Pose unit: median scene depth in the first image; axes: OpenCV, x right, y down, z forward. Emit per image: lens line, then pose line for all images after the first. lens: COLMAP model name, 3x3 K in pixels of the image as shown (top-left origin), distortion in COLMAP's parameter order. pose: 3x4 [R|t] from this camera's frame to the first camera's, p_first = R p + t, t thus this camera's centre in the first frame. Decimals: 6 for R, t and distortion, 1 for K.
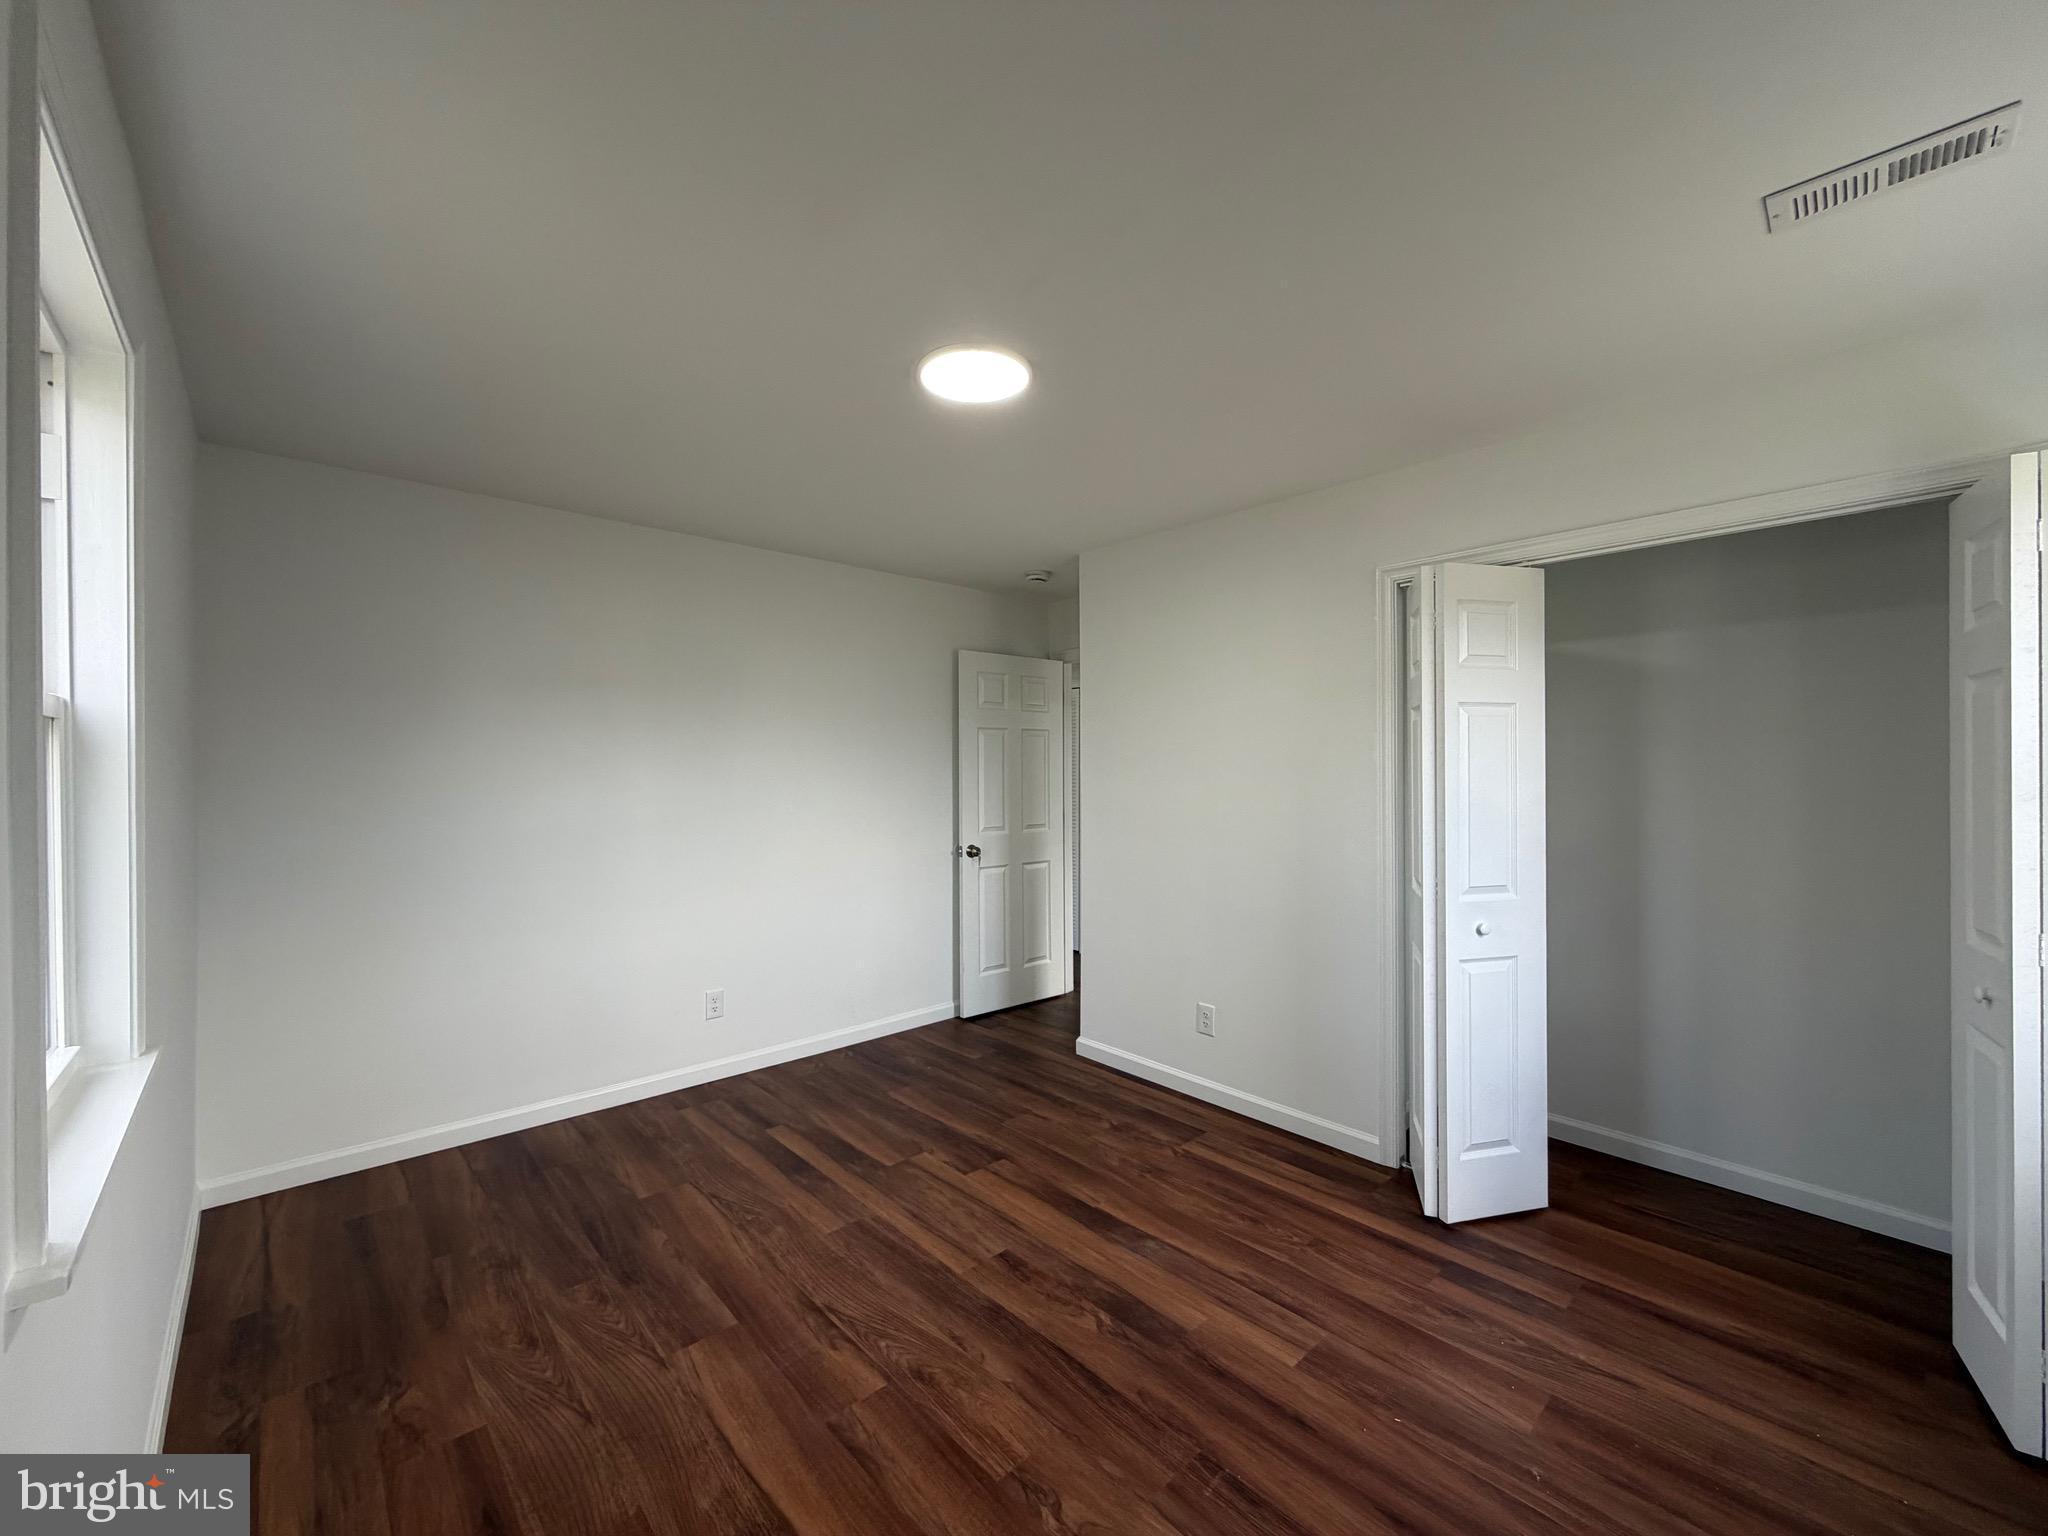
lens RADIAL K [[819.0, 0, 1015.7], [0, 819.0, 768.7], [0, 0, 1]] dist [0.000995, -0.000014]
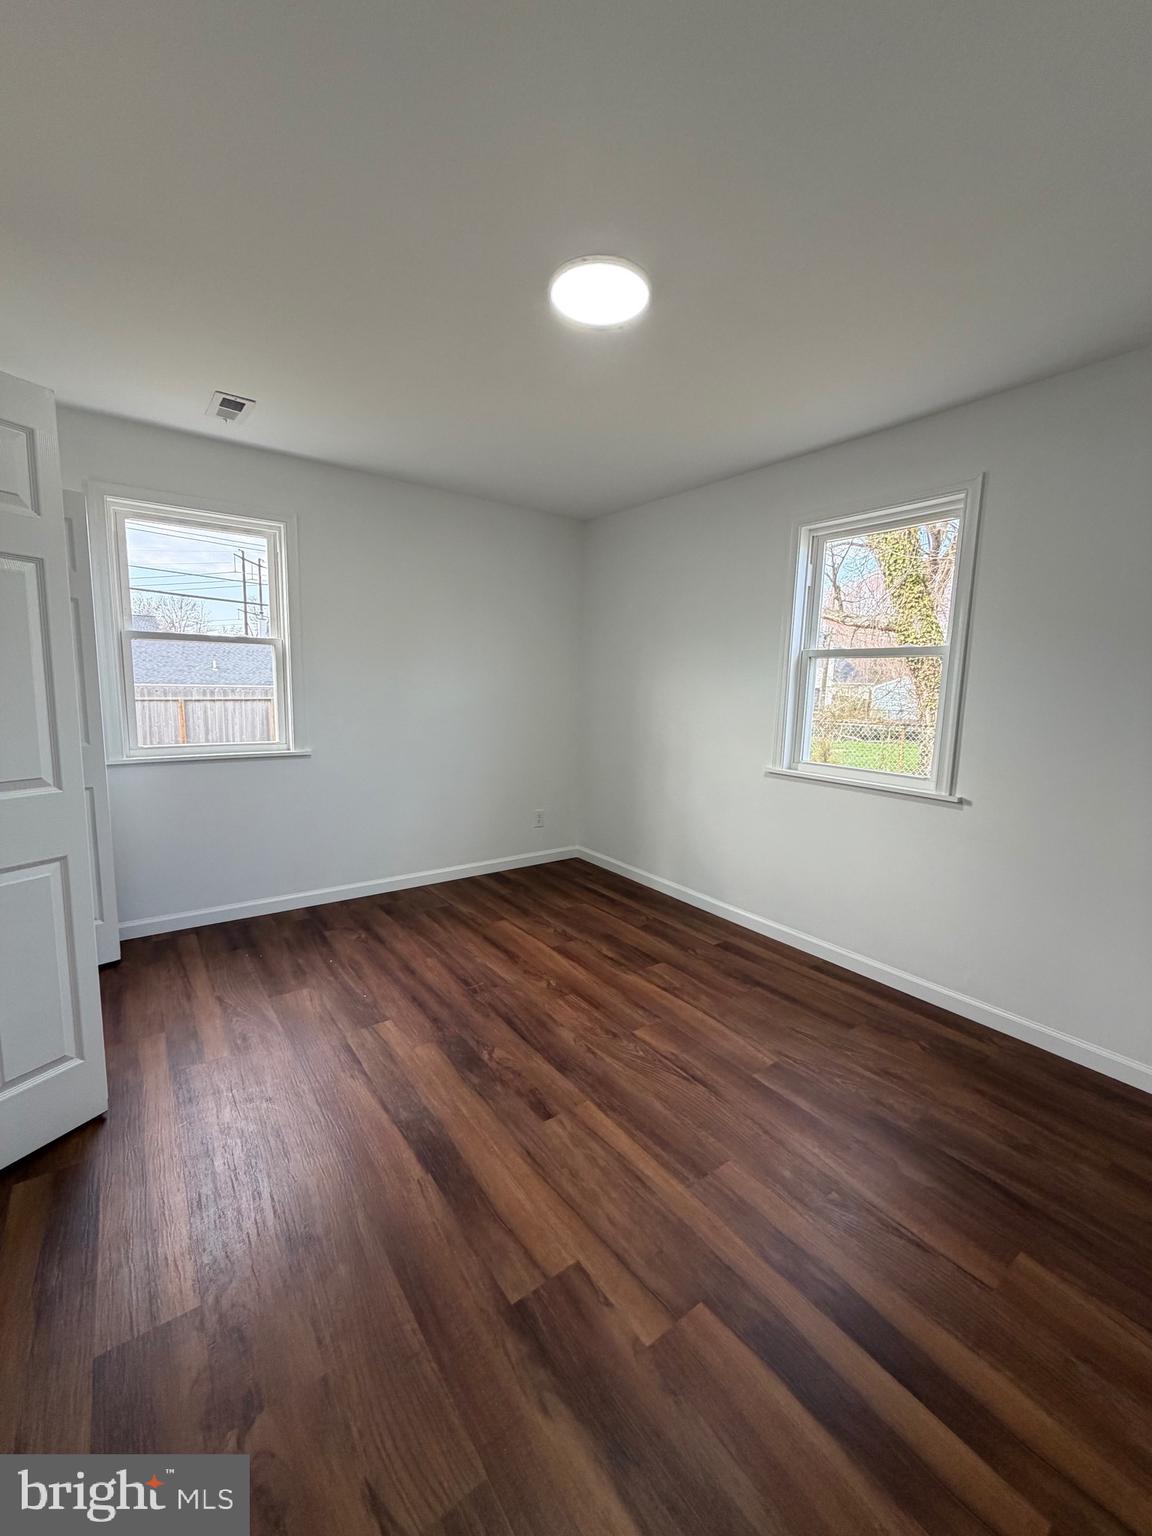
lens RADIAL K [[614.3, 0, 575.1], [0, 614.3, 763.6], [0, 0, 1]] dist [0.000995, -0.000014]
pose [[-0.994662, -0.038952, 0.095549, -0.119484], [-0.026135, 0.990919, 0.131894, 0.035327], [-0.099819, 0.128693, -0.986648, 1.888335]]
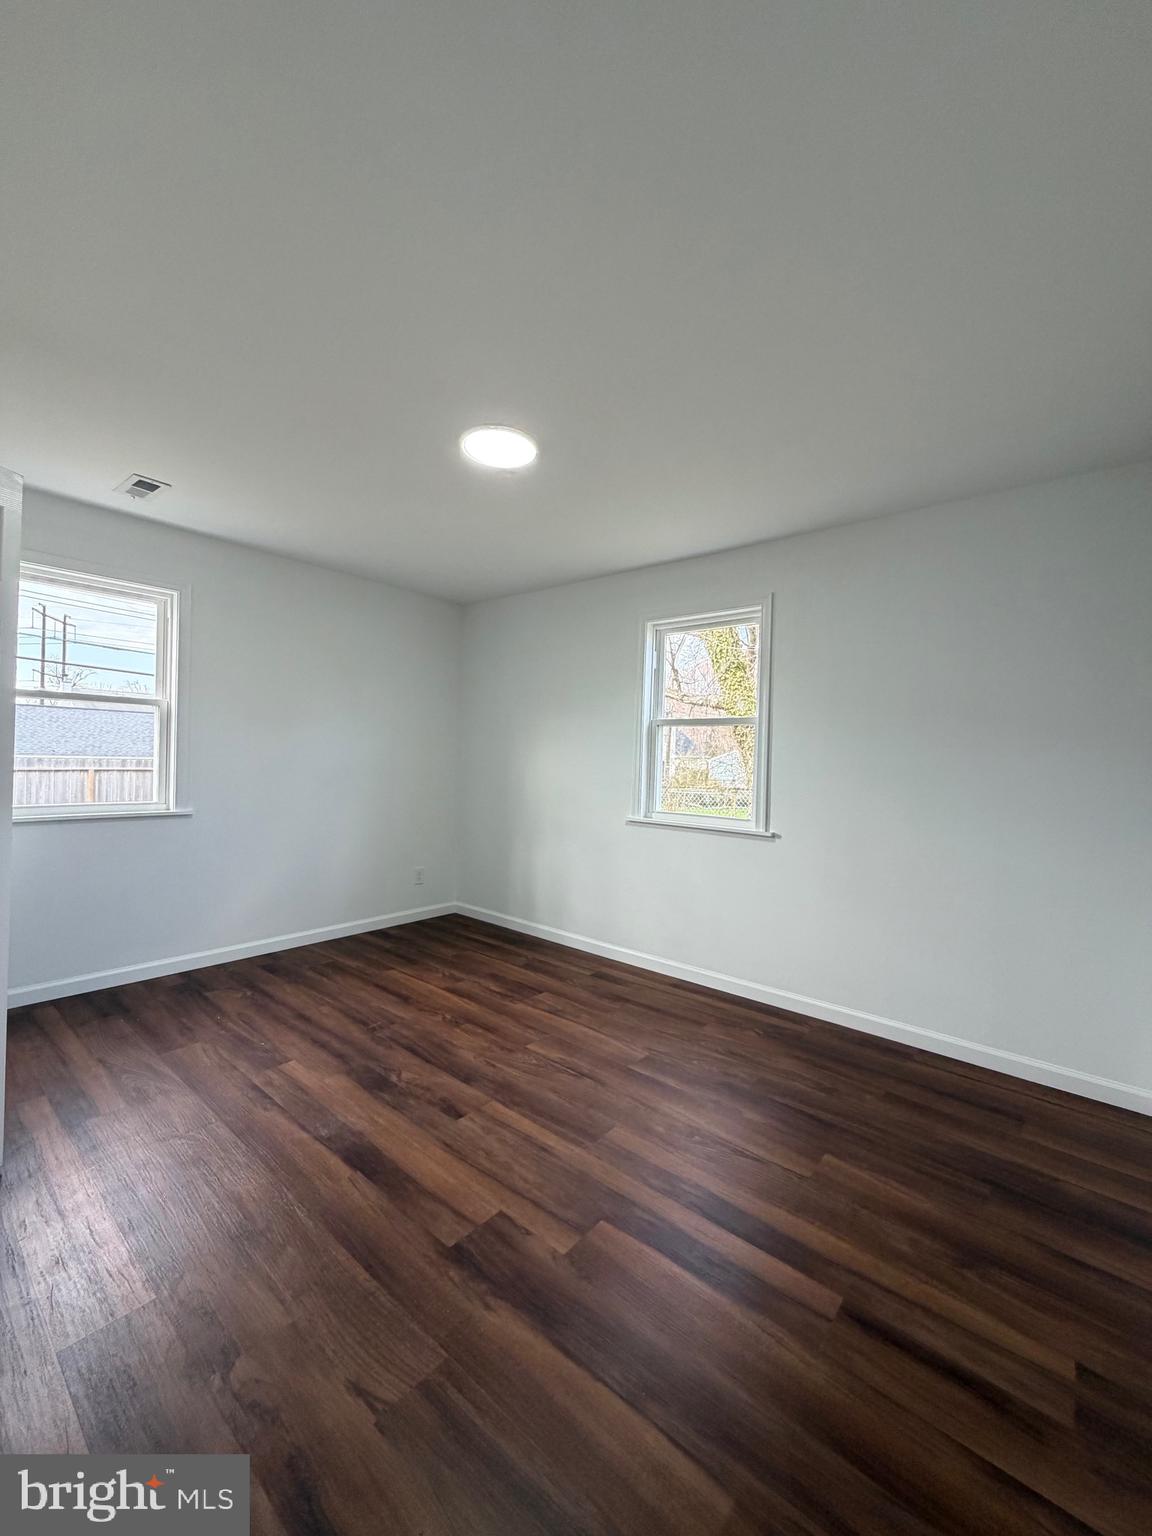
lens RADIAL K [[614.3, 0, 575.1], [0, 614.3, 763.6], [0, 0, 1]] dist [0.000995, -0.000014]
pose [[-0.990769, -0.028271, -0.132577, -0.054497], [-0.029494, 0.999539, 0.007269, 0.067753], [0.132310, 0.011113, -0.991146, 2.095170]]
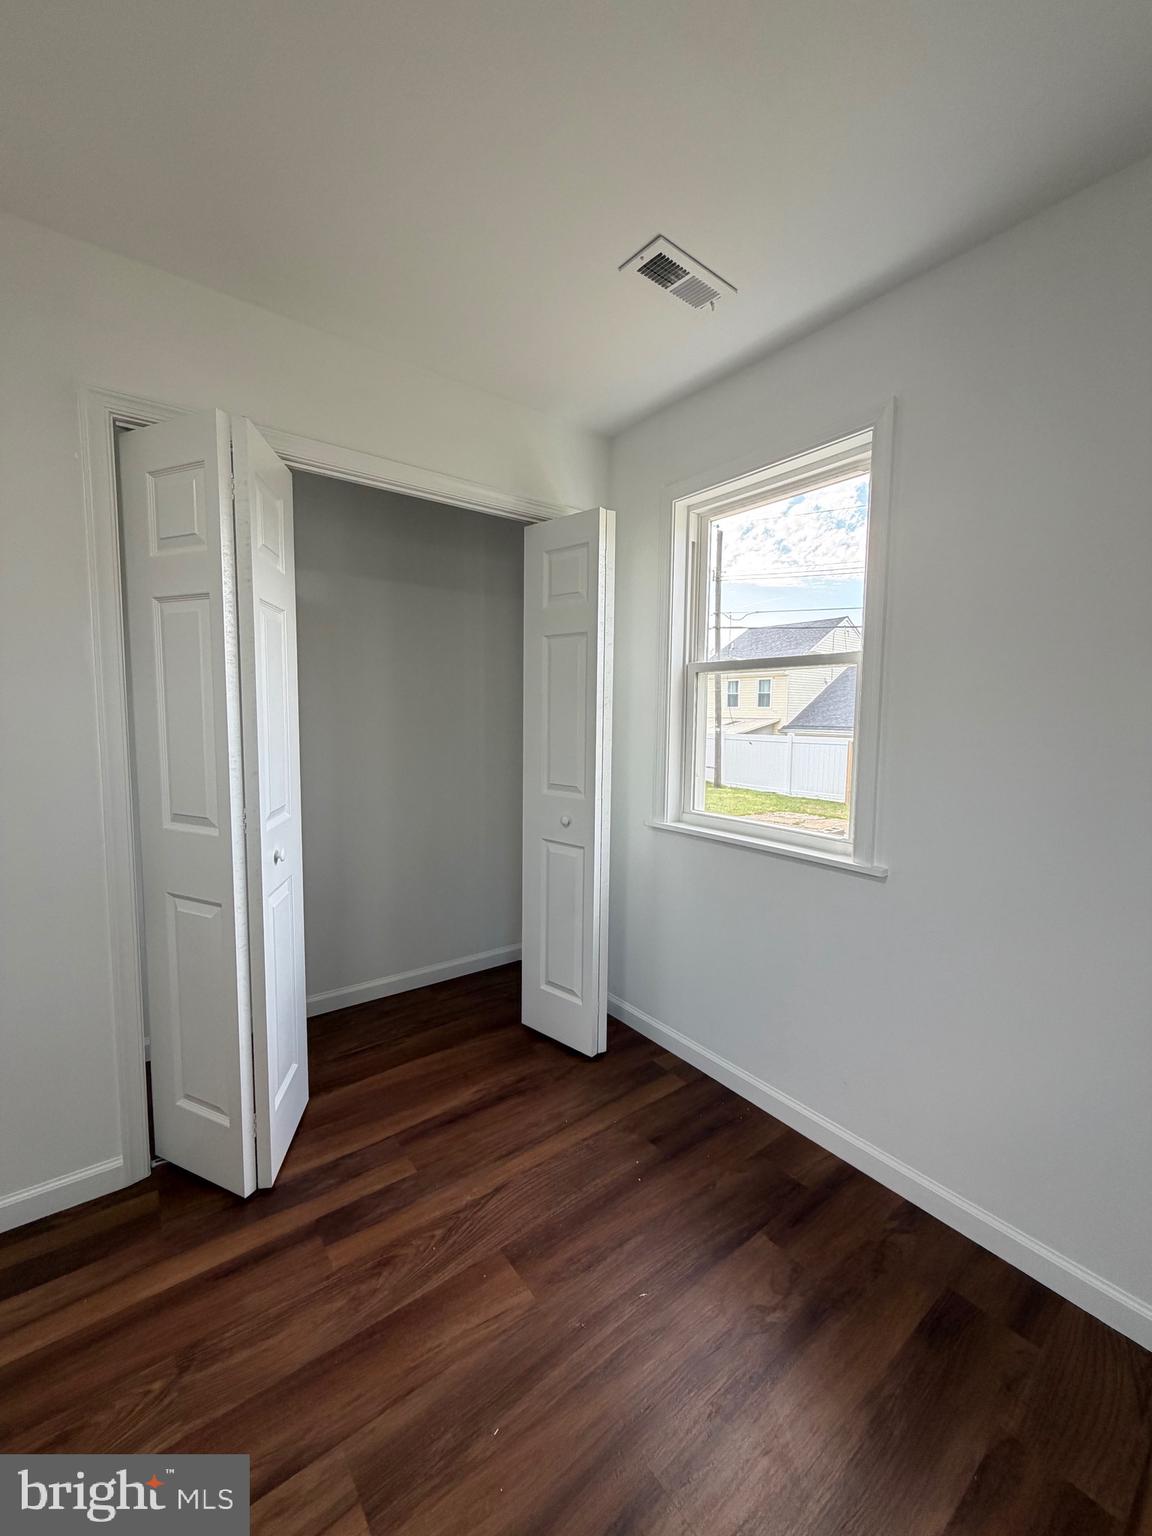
lens RADIAL K [[607.8, 0, 576.0], [0, 607.8, 768.0], [0, 0, 1]] dist [0.000696, -0.000021]
pose [[0.083728, -0.085777, 0.992790, -0.079525], [-0.014383, 0.996081, 0.087274, 0.039159], [-0.996385, -0.021586, 0.082166, 0.719178]]
